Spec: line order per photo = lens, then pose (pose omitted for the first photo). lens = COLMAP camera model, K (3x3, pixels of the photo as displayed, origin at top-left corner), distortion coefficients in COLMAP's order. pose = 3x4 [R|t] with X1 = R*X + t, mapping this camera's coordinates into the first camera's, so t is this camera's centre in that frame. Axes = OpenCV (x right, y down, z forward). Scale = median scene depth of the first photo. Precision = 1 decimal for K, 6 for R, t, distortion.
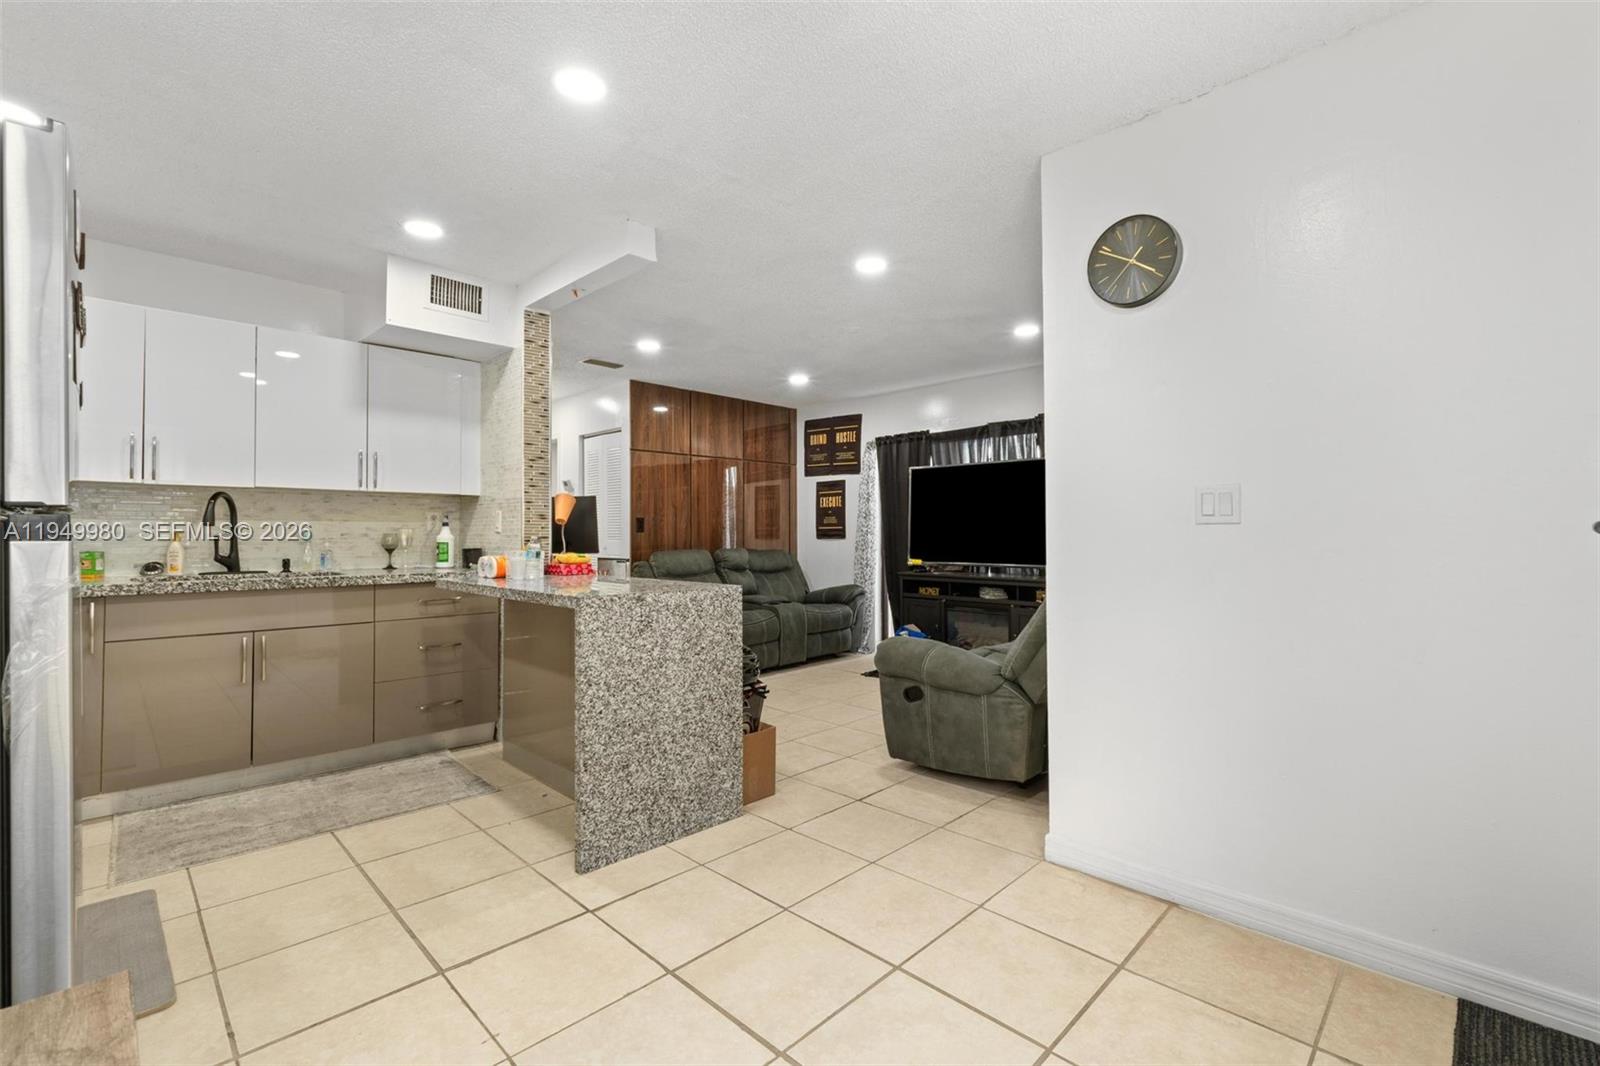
lens RADIAL K [[691.5, 0, 820.0], [0, 691.5, 514.5], [0, 0, 1]] dist [-0.006782, 0.000550]
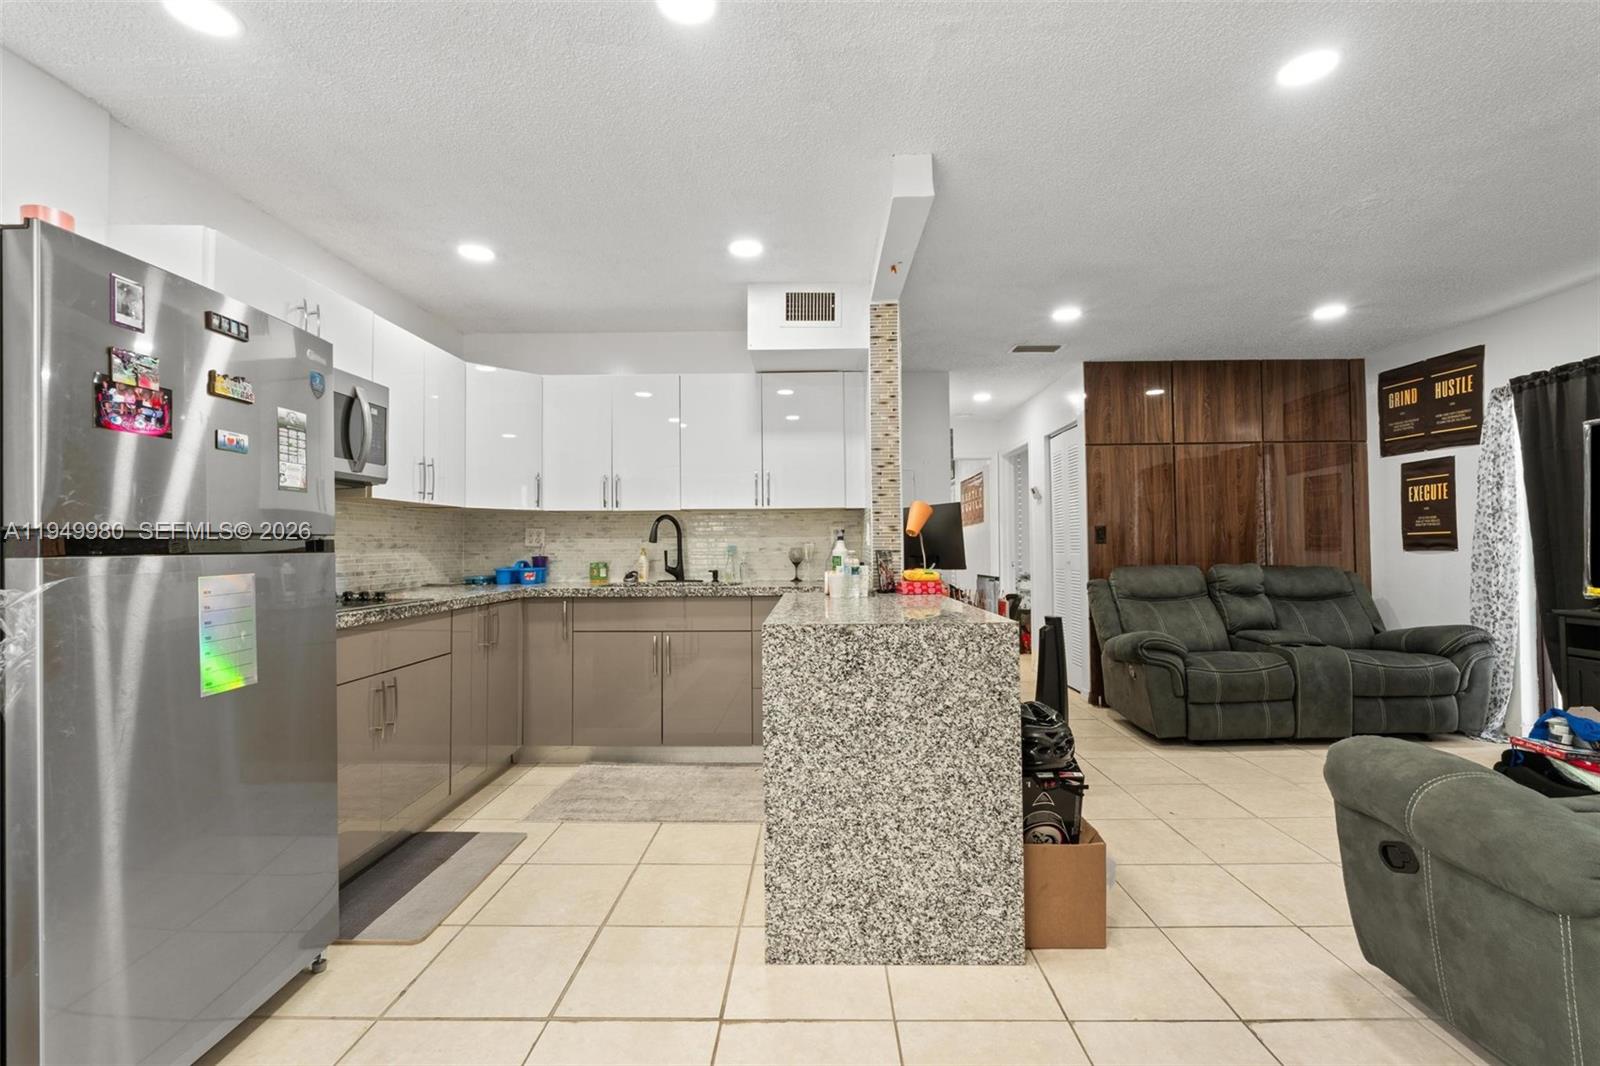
lens RADIAL K [[702.3, 0, 806.9], [0, 702.3, 528.7], [0, 0, 1]] dist [-0.004562, 0.000013]
pose [[0.686031, -0.025852, -0.727113, 0.209457], [0.028559, 0.999555, -0.008593, 0.009515], [0.727011, -0.014870, 0.686464, 0.322213]]
